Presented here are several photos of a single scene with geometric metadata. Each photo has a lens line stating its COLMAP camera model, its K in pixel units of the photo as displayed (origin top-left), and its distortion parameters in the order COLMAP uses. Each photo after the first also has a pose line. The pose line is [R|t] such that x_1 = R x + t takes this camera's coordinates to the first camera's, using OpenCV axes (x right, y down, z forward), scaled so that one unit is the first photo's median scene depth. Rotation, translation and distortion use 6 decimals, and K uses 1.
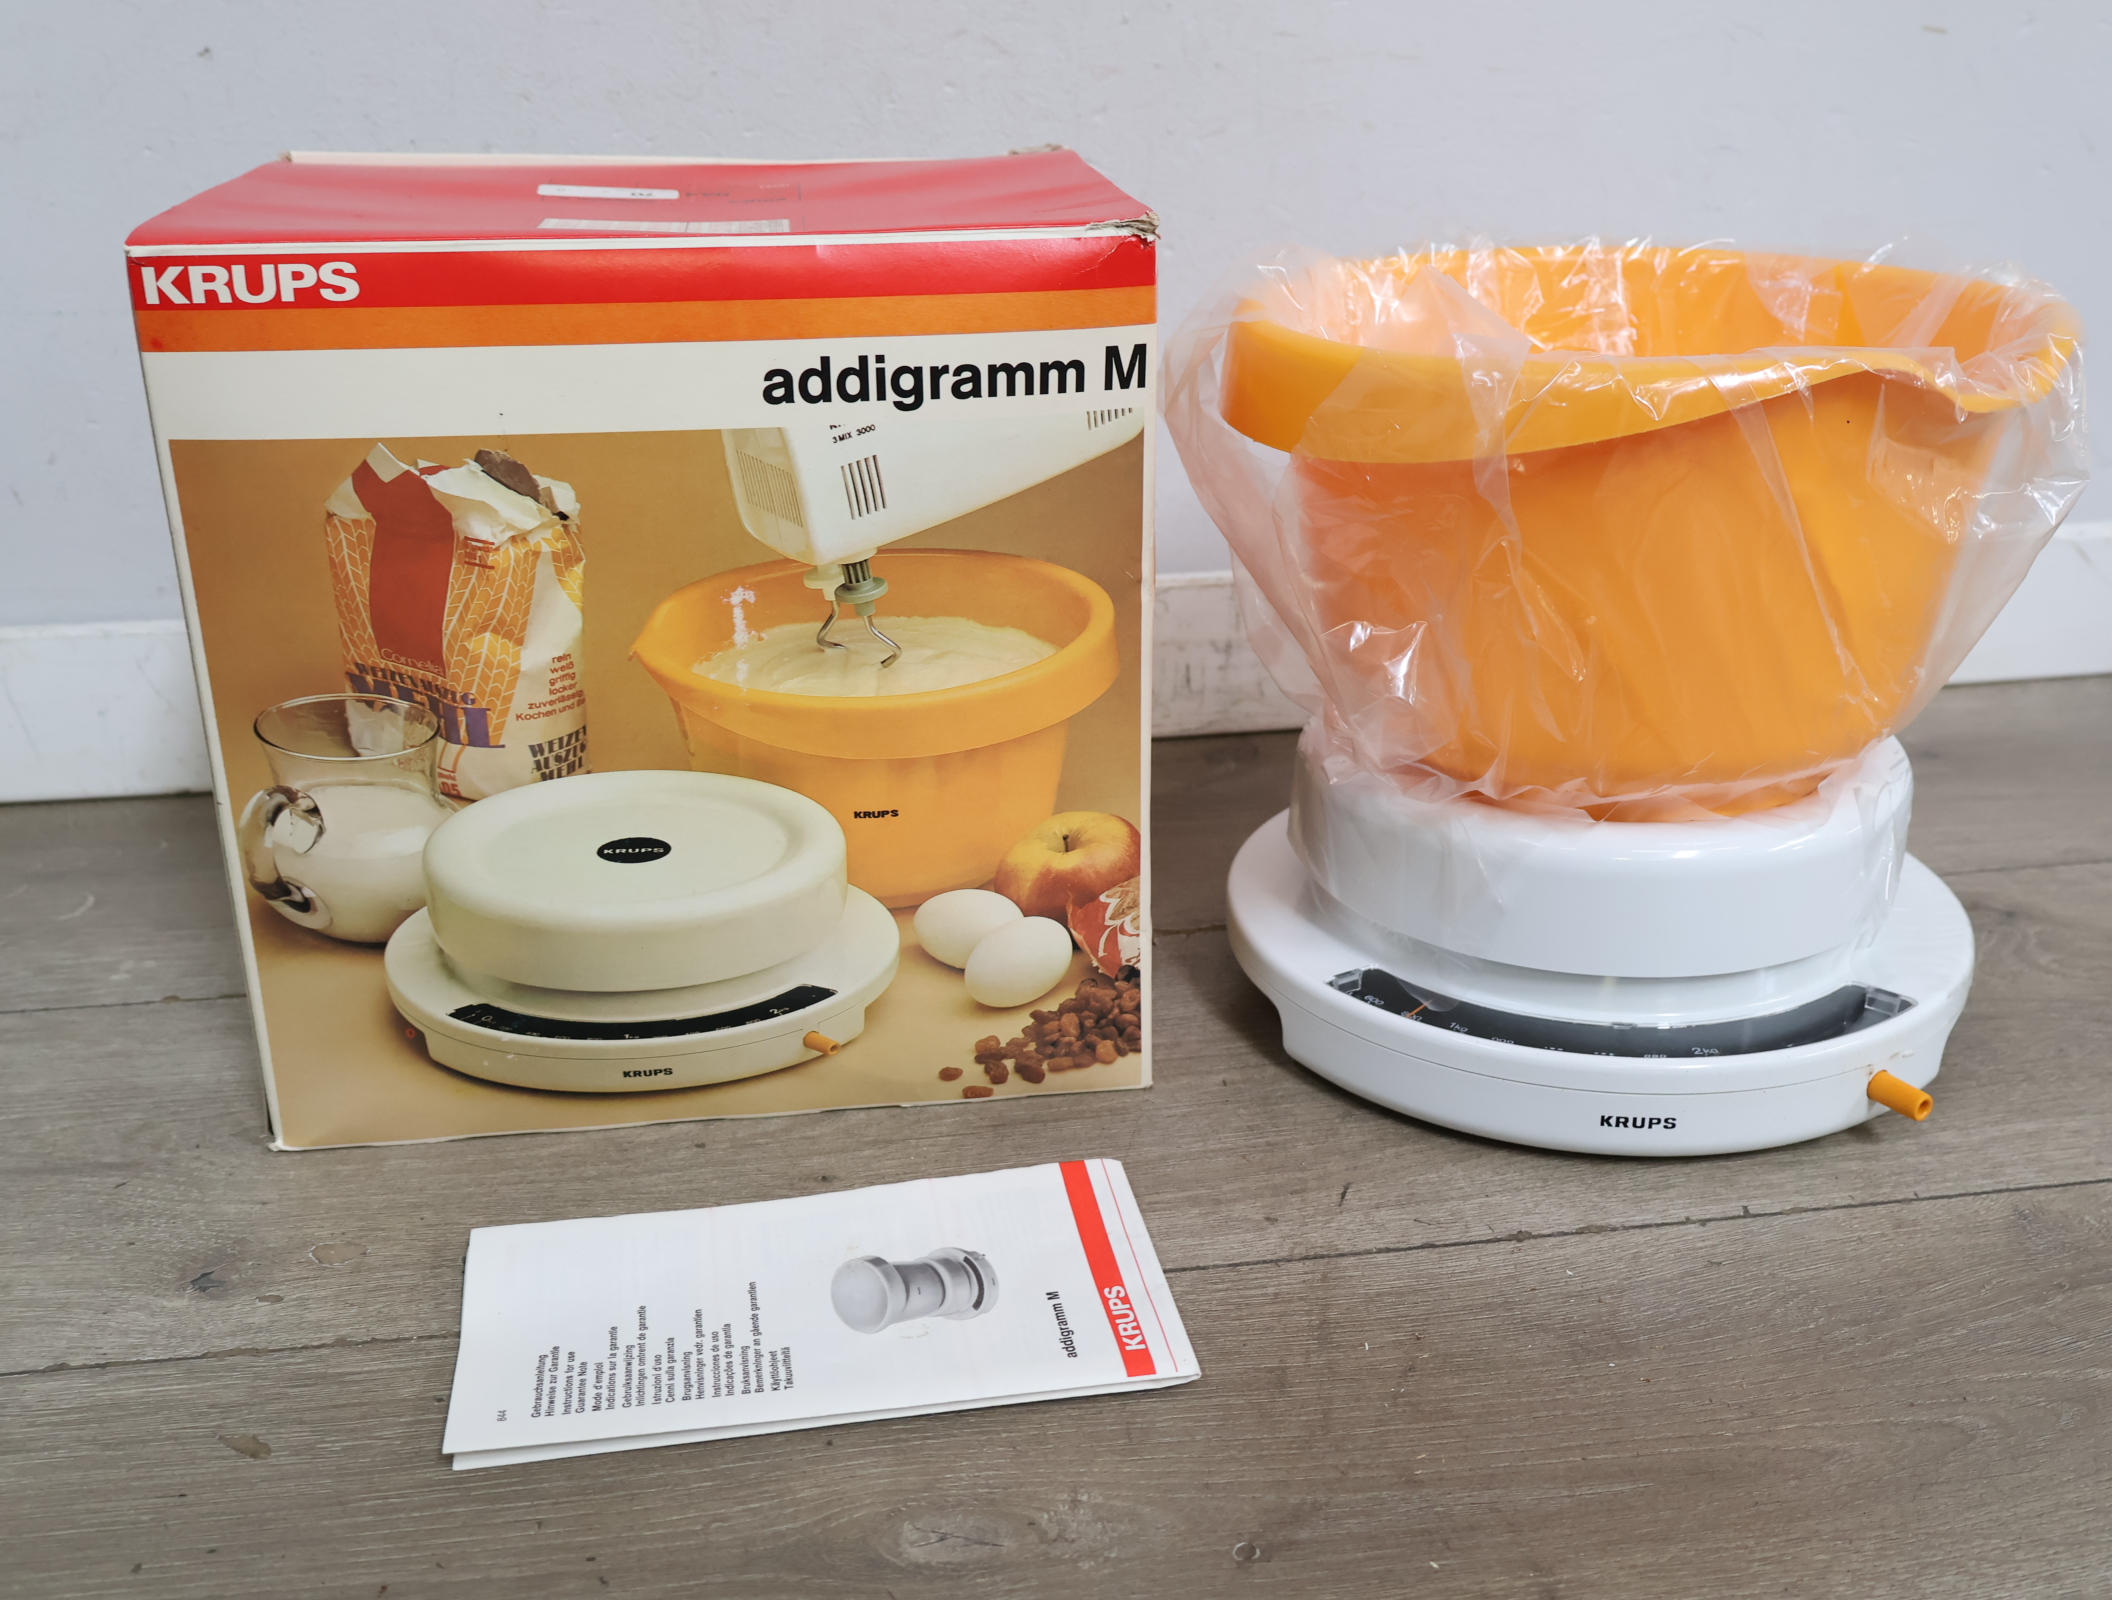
lens RADIAL K [[2177.9, 0, 1052.5], [0, 2177.9, 801.9], [0, 0, 1]] dist [0.016755, 0.000000]
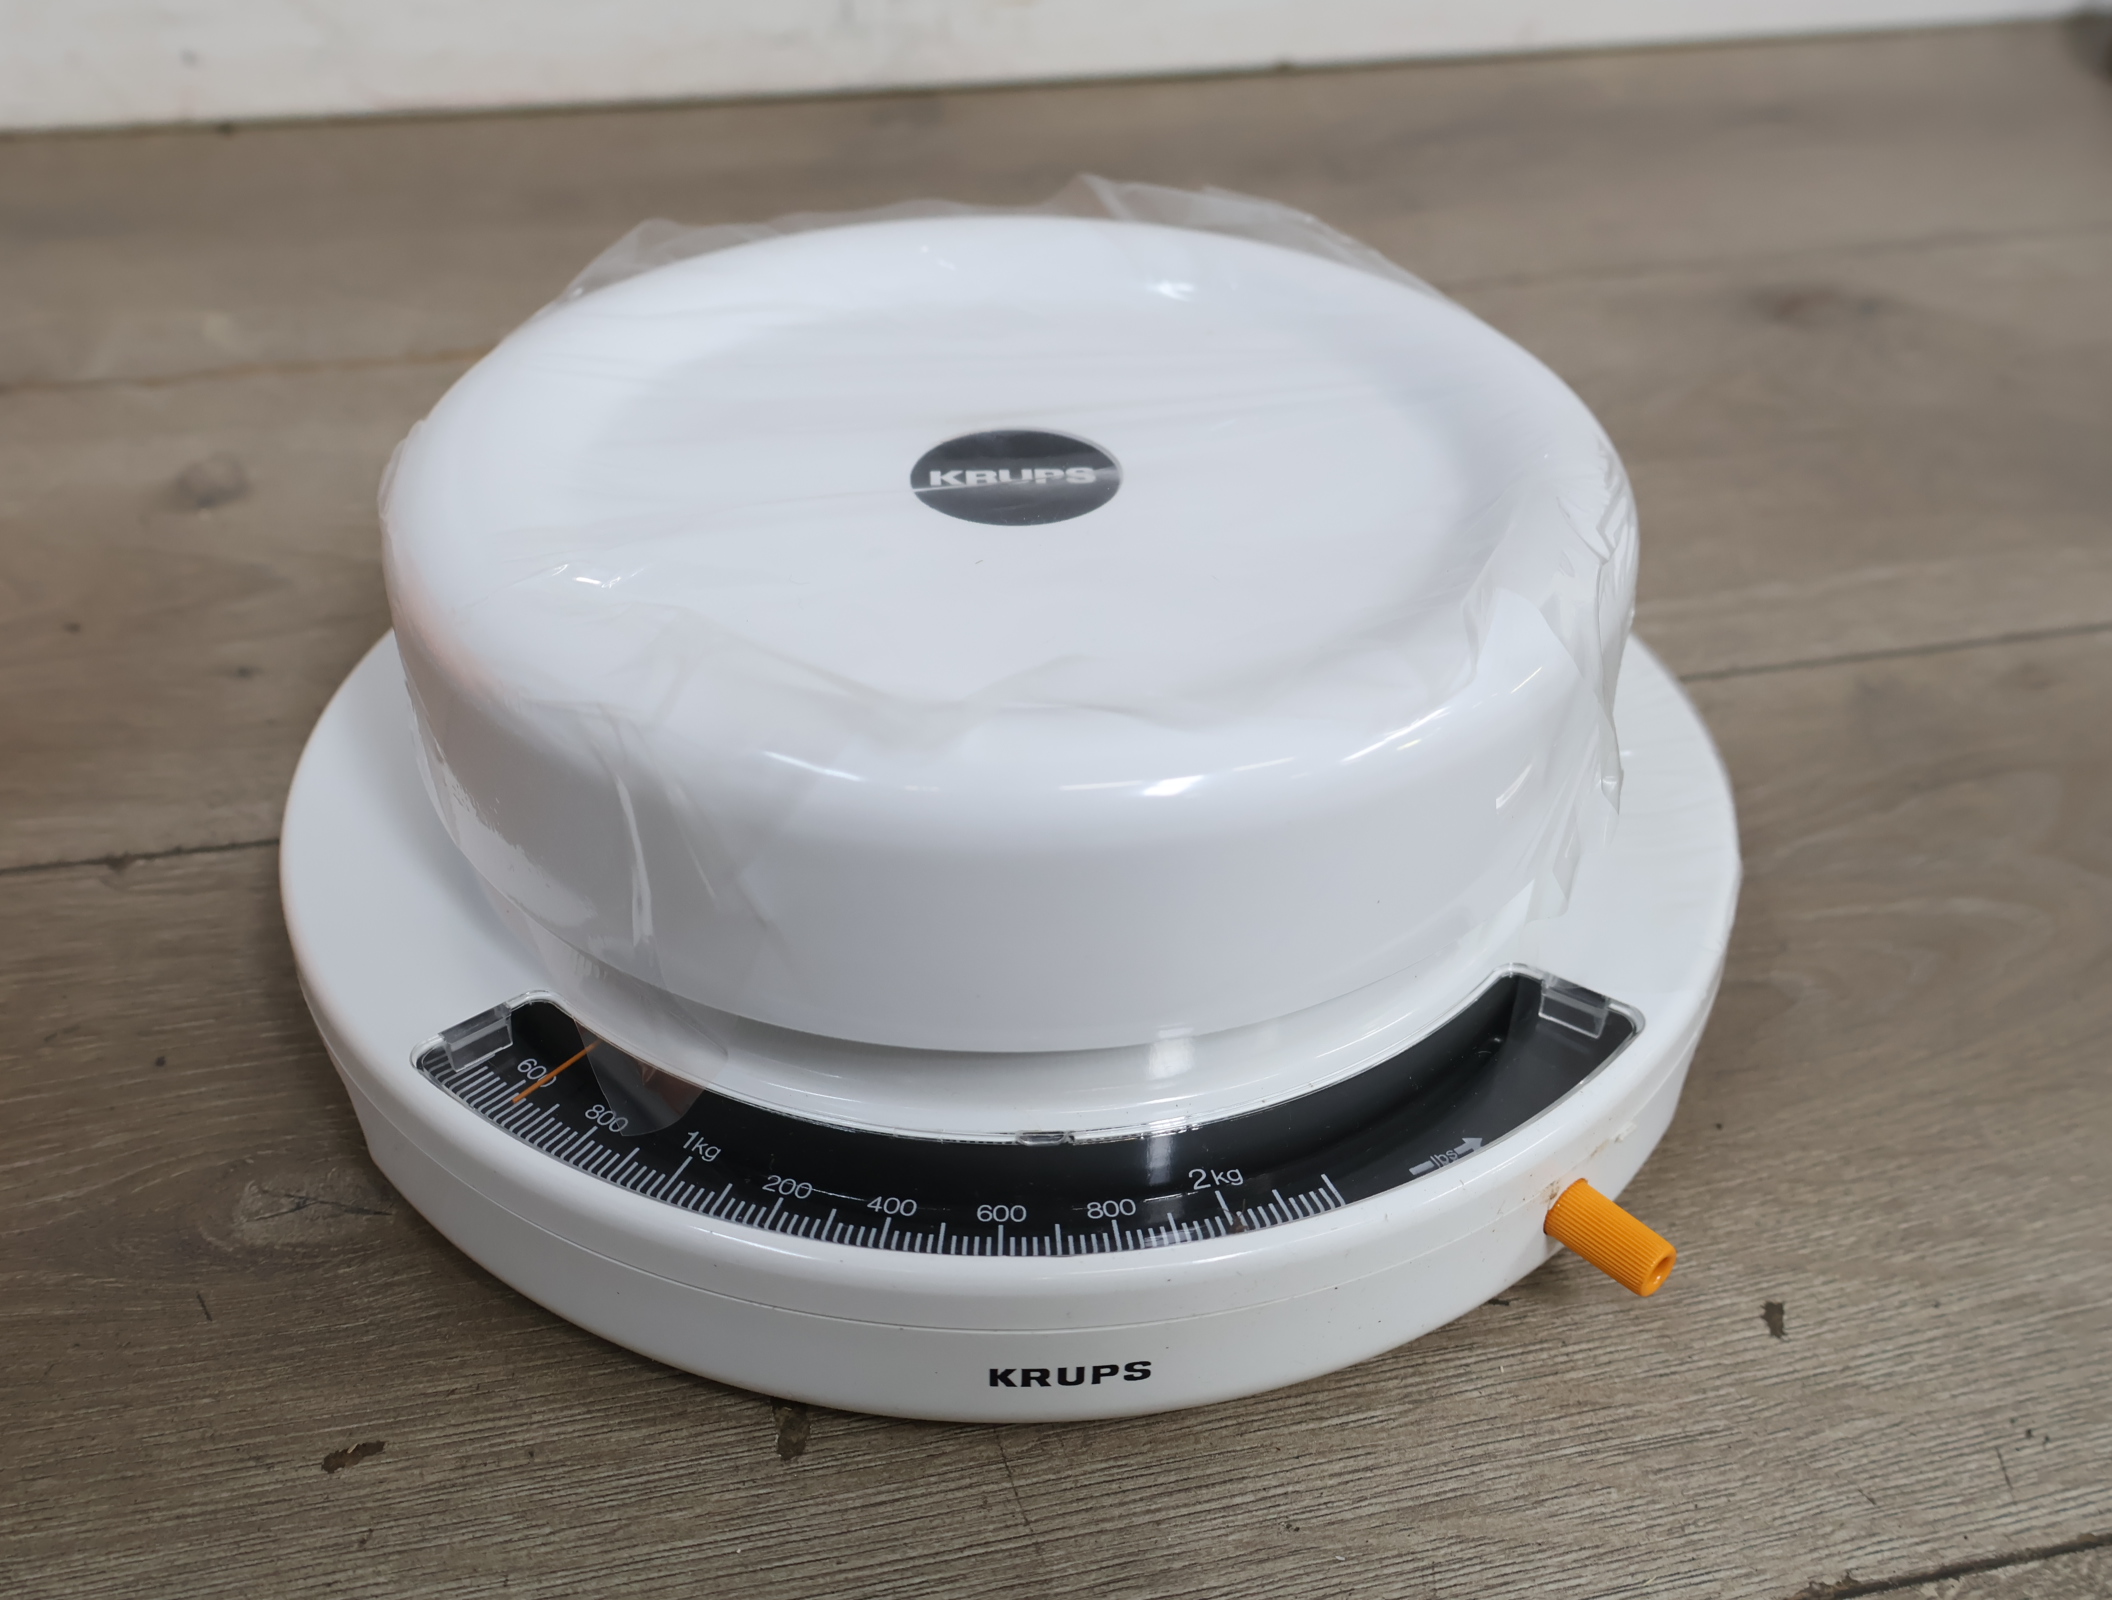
lens RADIAL K [[2177.9, 0, 1059.4], [0, 2177.9, 796.9], [0, 0, 1]] dist [0.016755, 0.000000]
pose [[0.996325, -0.022886, 0.082540, 0.120933], [0.002627, 0.971353, 0.237629, 0.053133], [-0.085614, -0.236539, 0.967843, 0.336950]]
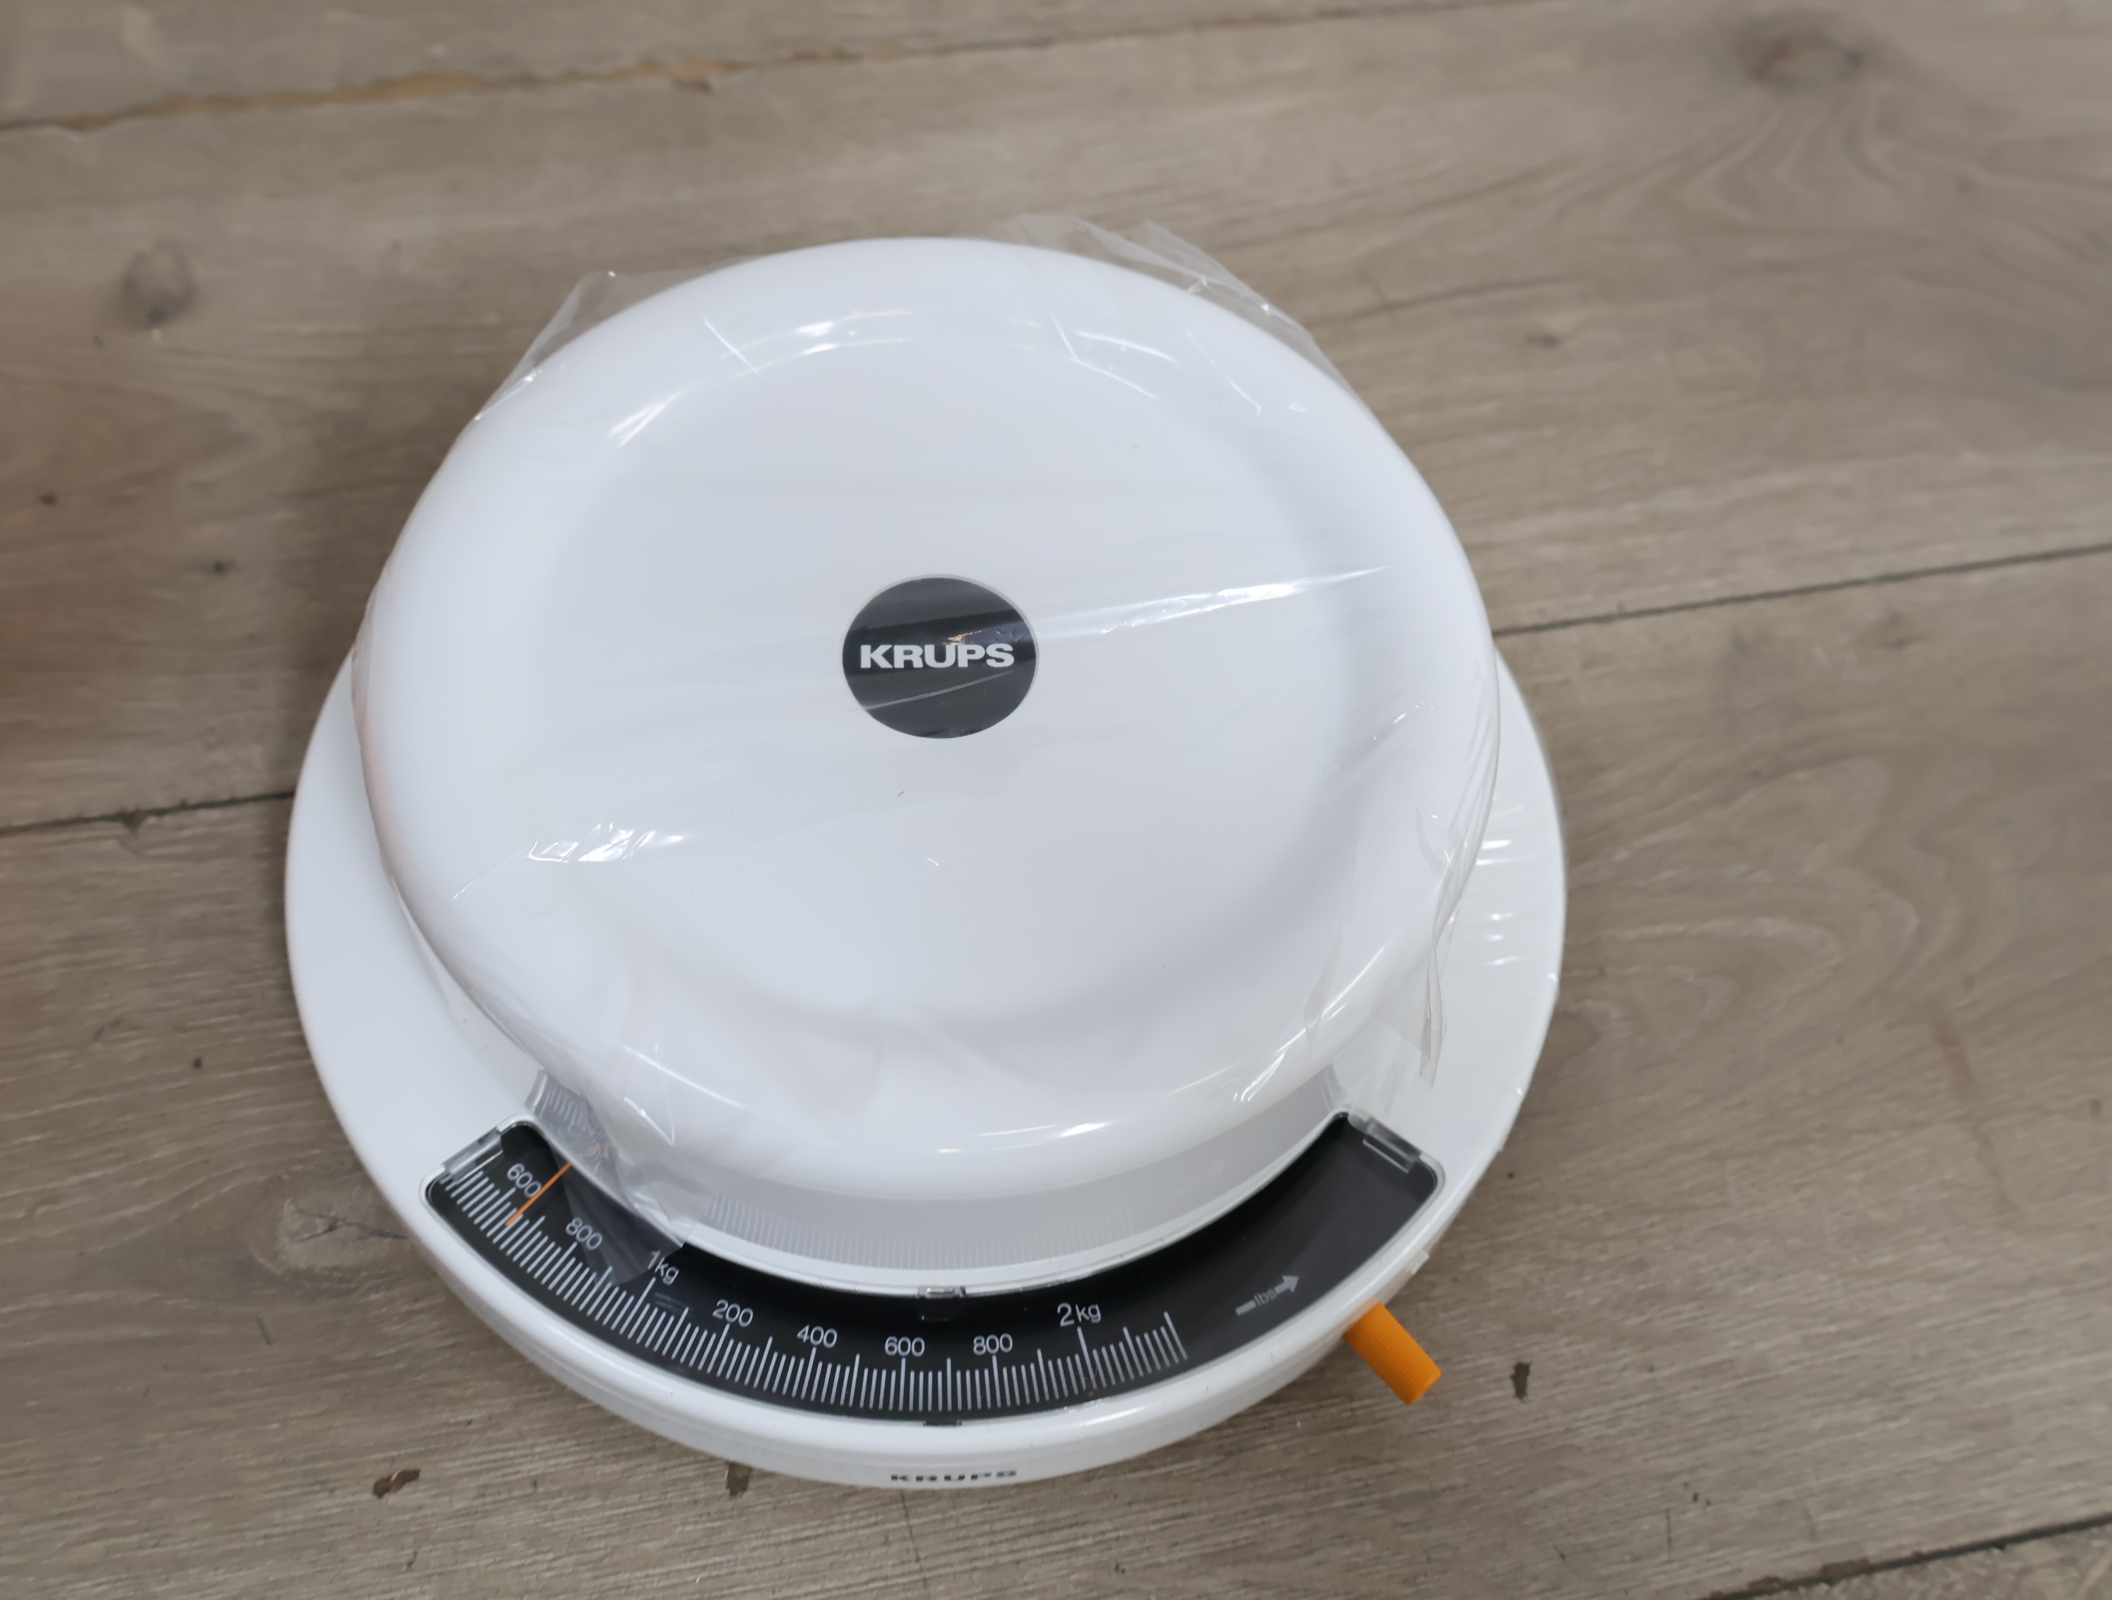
lens RADIAL K [[2177.9, 0, 1053.2], [0, 2177.9, 801.1], [0, 0, 1]] dist [0.016755, 0.000000]
pose [[0.995911, -0.010868, 0.089688, 0.136419], [-0.044556, 0.804522, 0.592250, -0.265072], [-0.078593, -0.593824, 0.800747, 0.393963]]
